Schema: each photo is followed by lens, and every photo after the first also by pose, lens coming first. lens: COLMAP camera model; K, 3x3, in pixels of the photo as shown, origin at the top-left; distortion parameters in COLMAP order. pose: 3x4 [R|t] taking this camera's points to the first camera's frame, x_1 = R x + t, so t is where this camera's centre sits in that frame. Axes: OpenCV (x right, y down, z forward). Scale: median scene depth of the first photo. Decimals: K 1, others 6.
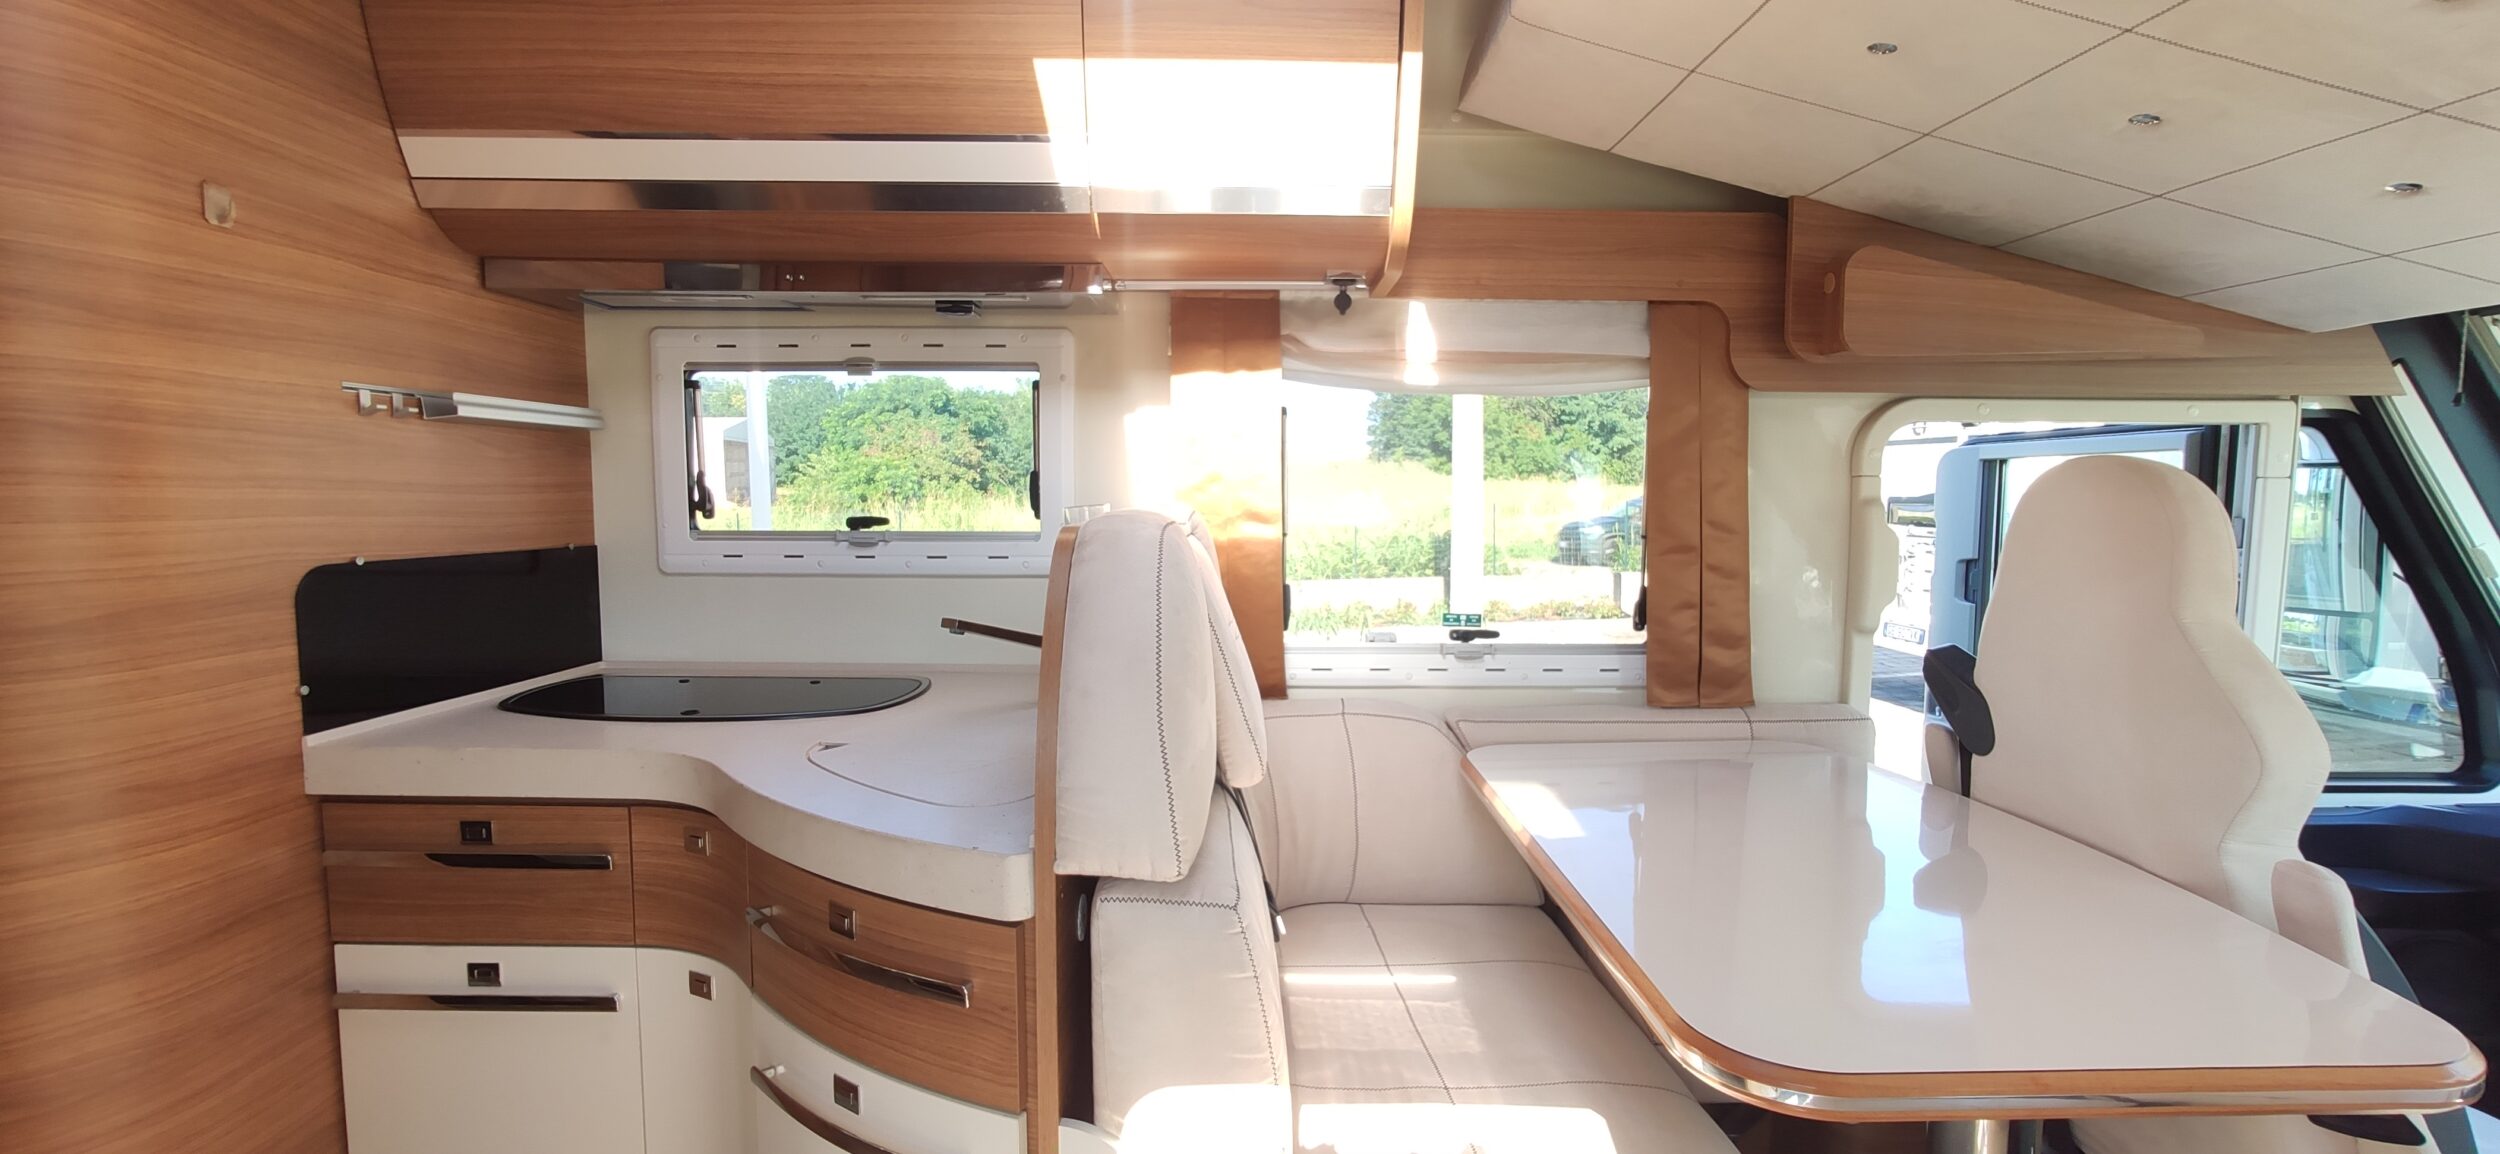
lens RADIAL K [[1092.0, 0, 1268.3], [0, 1092.0, 582.1], [0, 0, 1]] dist [-0.036208, 0.019550]
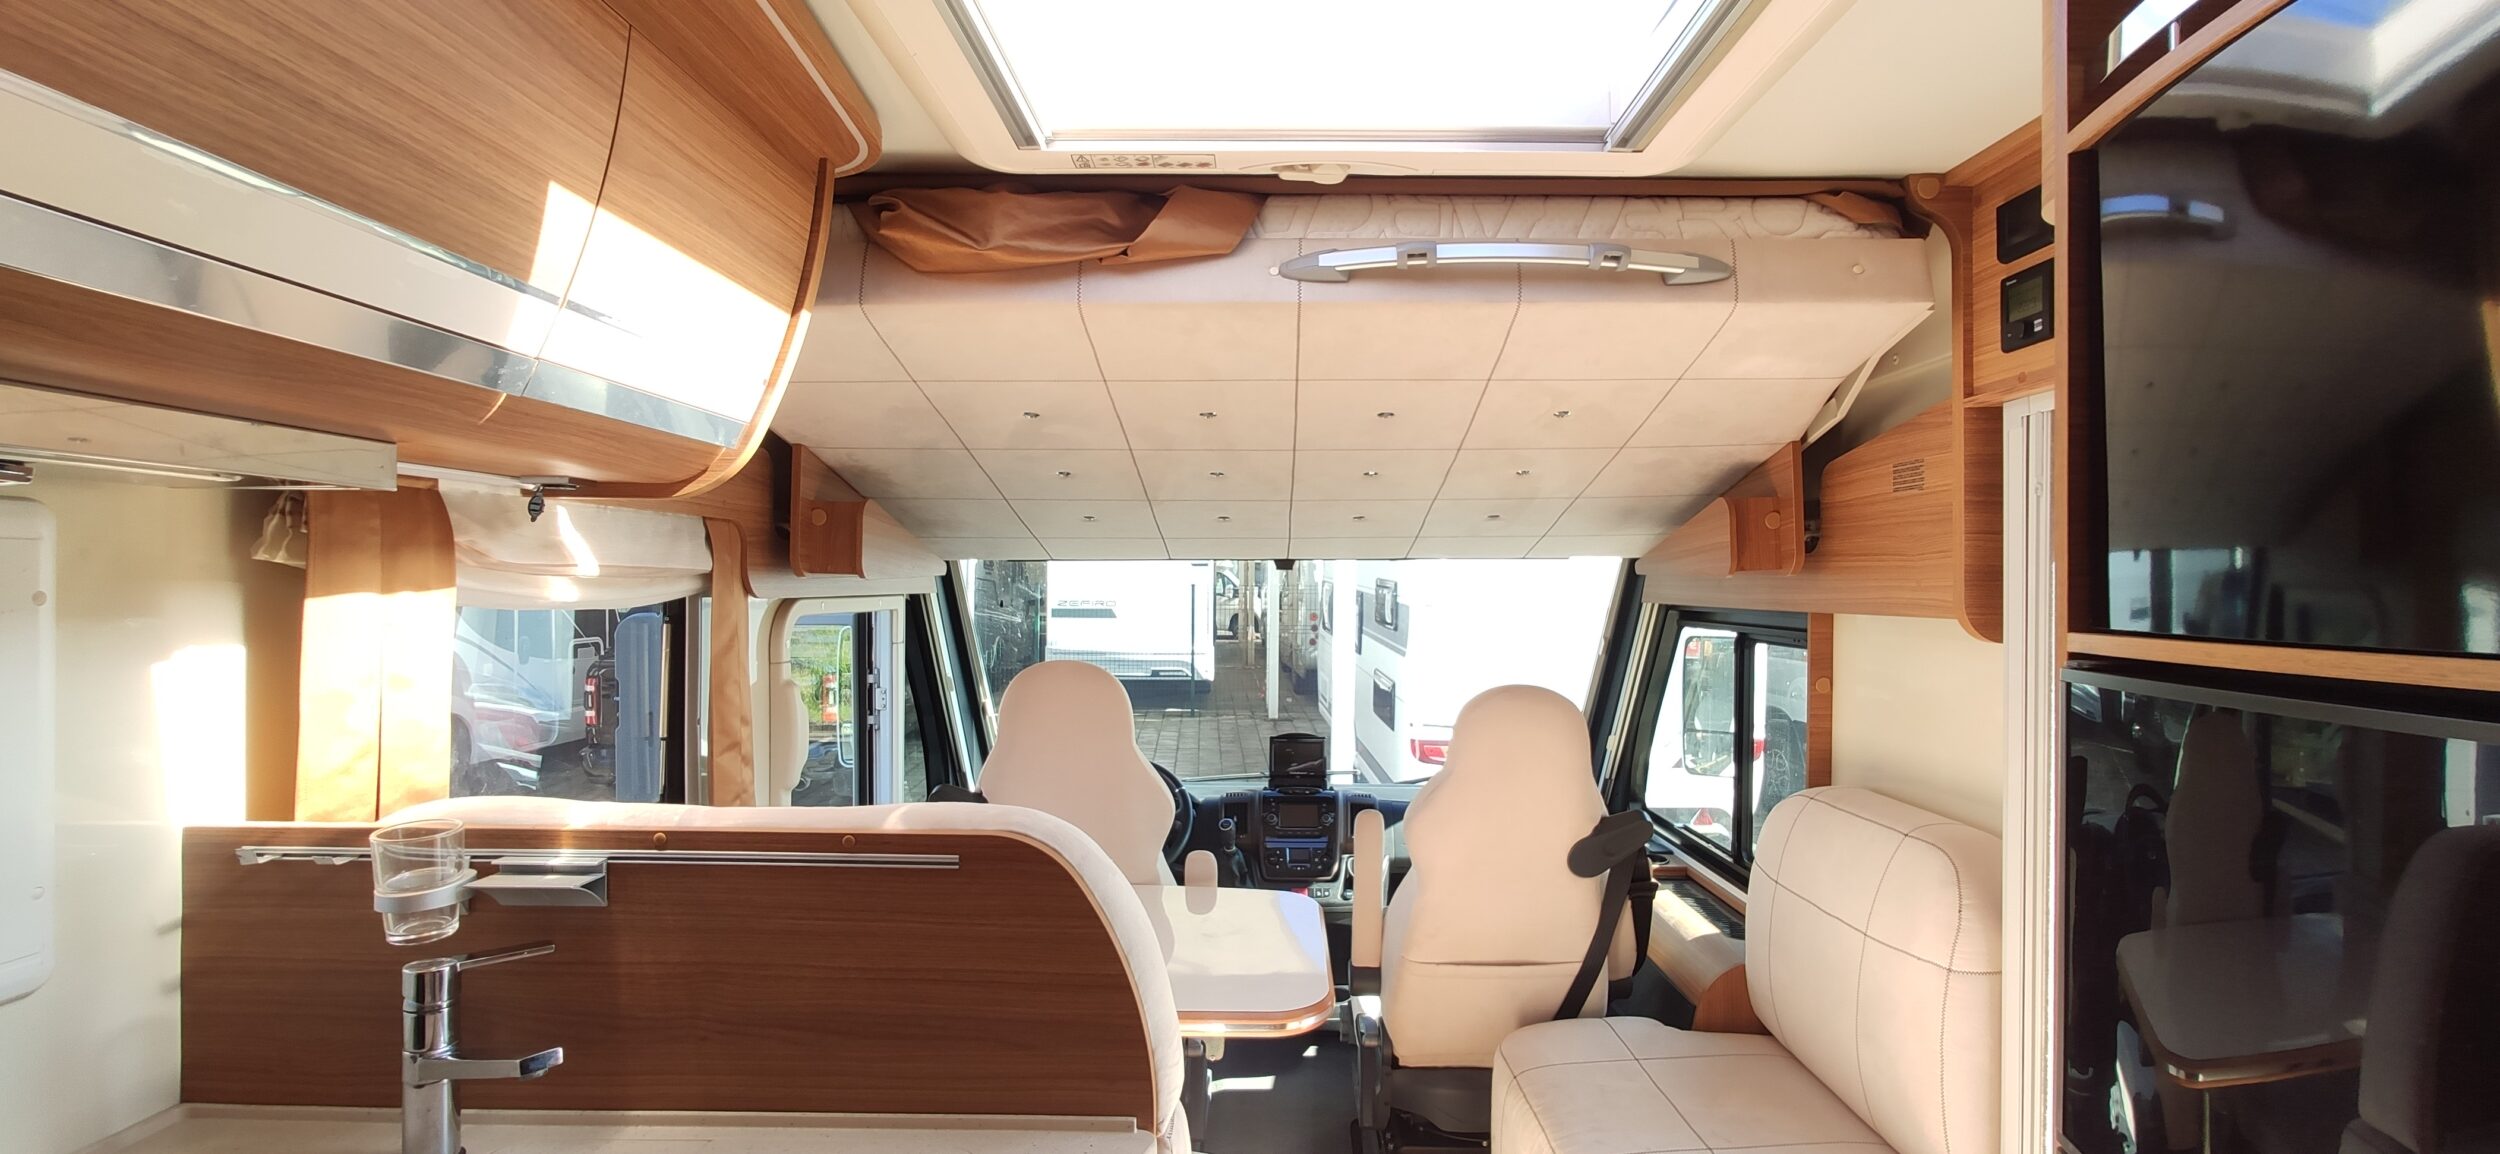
lens RADIAL K [[1092.0, 0, 1268.3], [0, 1092.0, 582.1], [0, 0, 1]] dist [-0.036208, 0.019550]
pose [[0.029671, -0.000066, 0.999560, -0.875143], [0.086142, 0.996280, -0.002491, -0.191227], [-0.995841, 0.086178, 0.029566, 0.551811]]
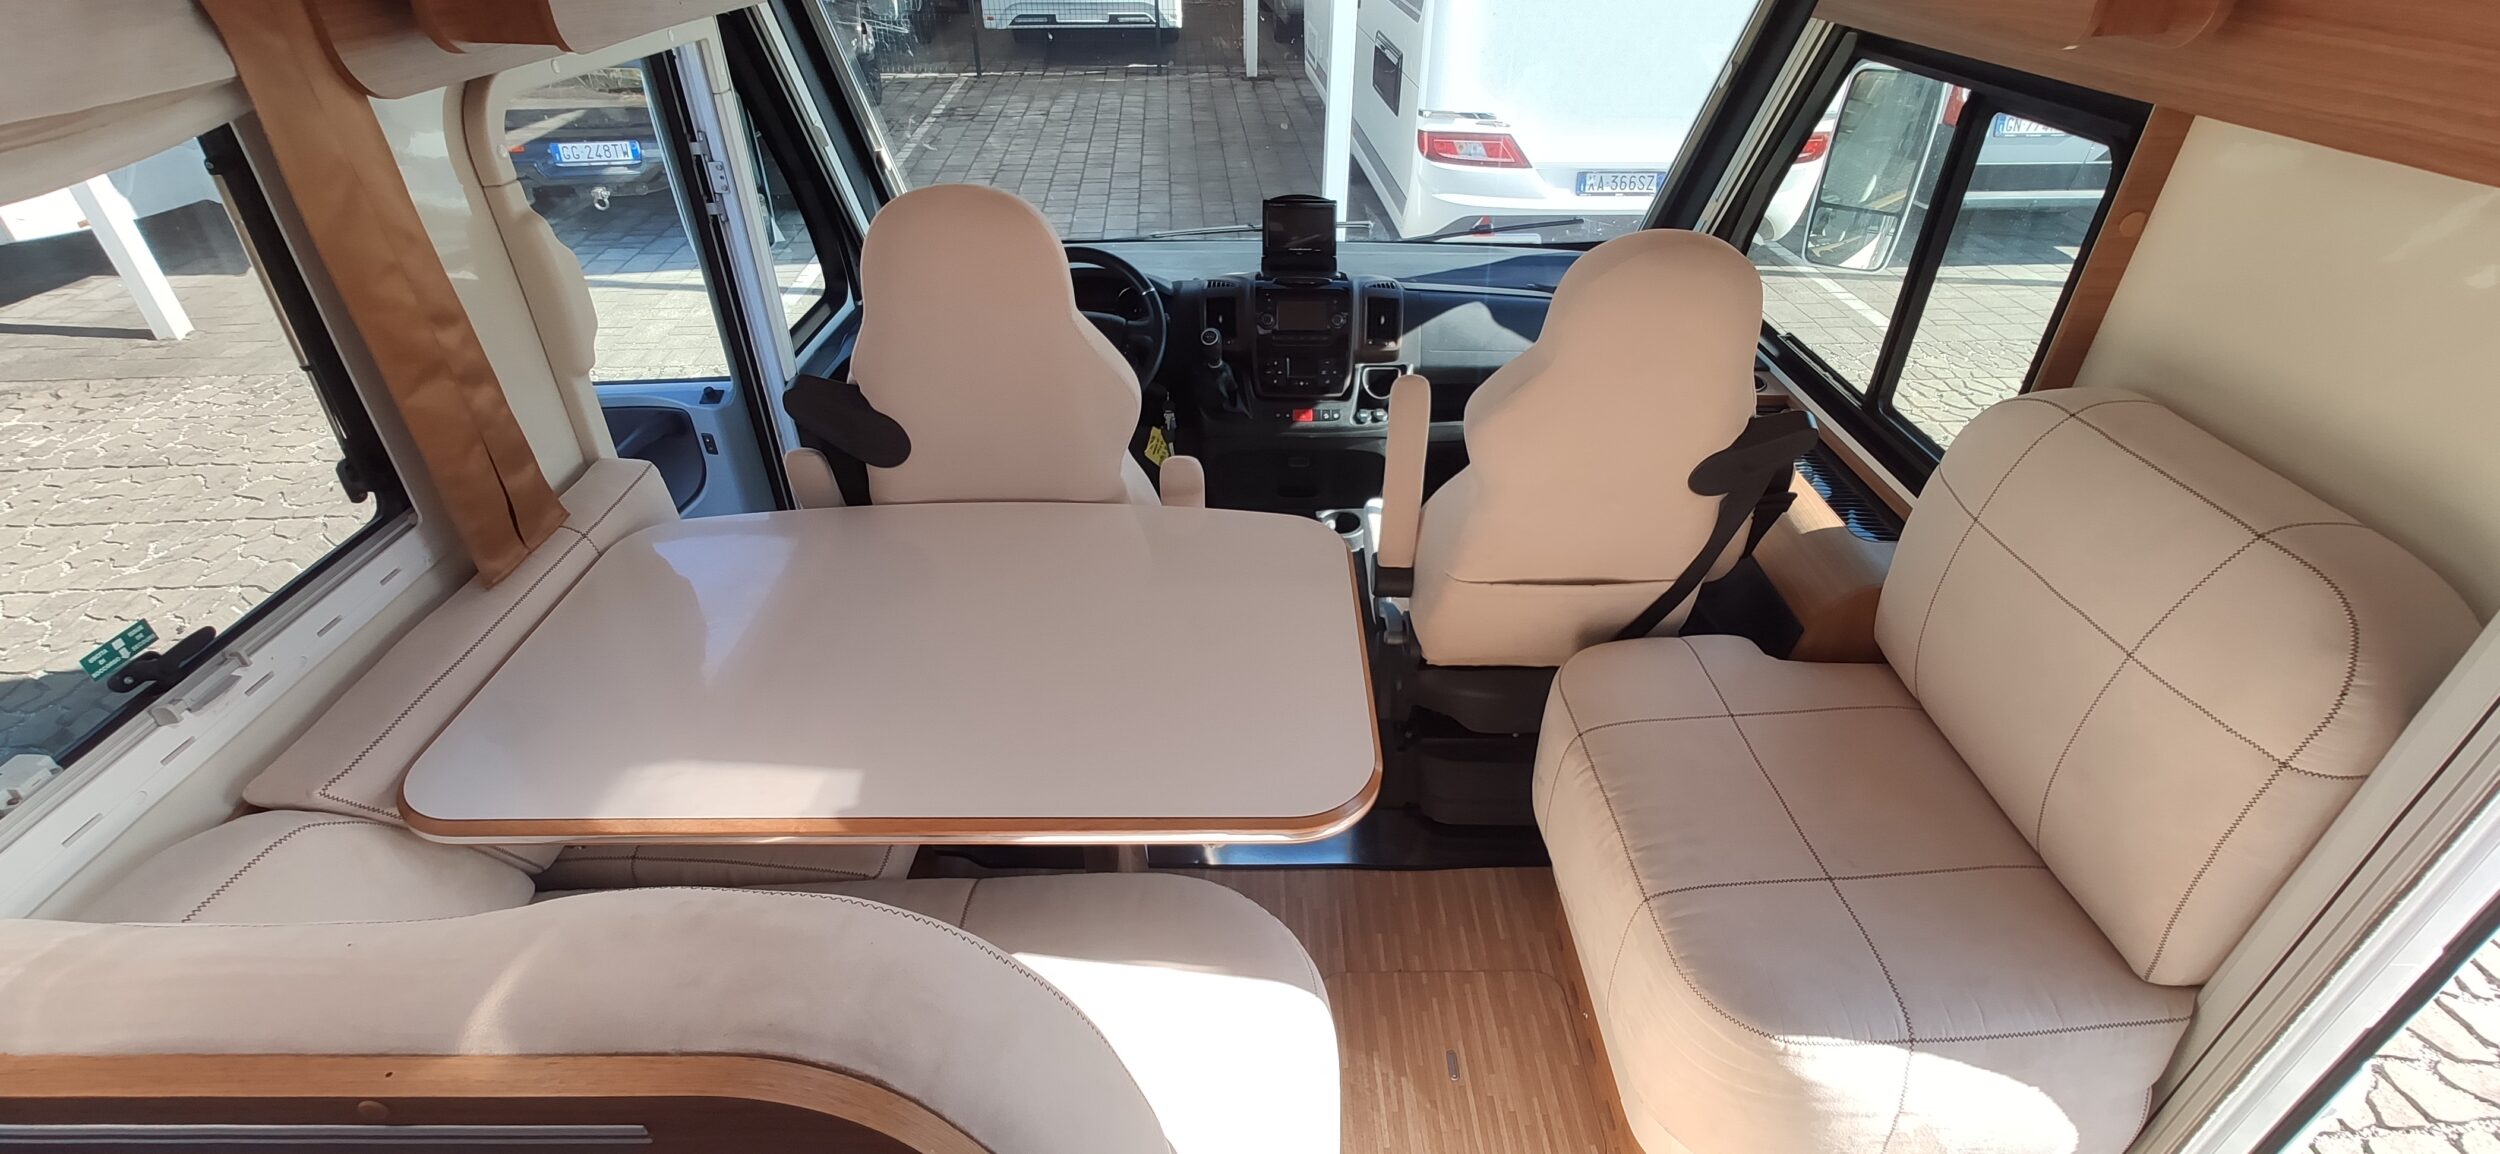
lens RADIAL K [[1092.0, 0, 1268.3], [0, 1092.0, 582.1], [0, 0, 1]] dist [-0.036208, 0.019550]
pose [[0.008549, -0.547284, 0.836903, -0.323701], [0.084011, 0.834368, 0.544768, -0.317775], [-0.996428, 0.065652, 0.053111, 0.587496]]
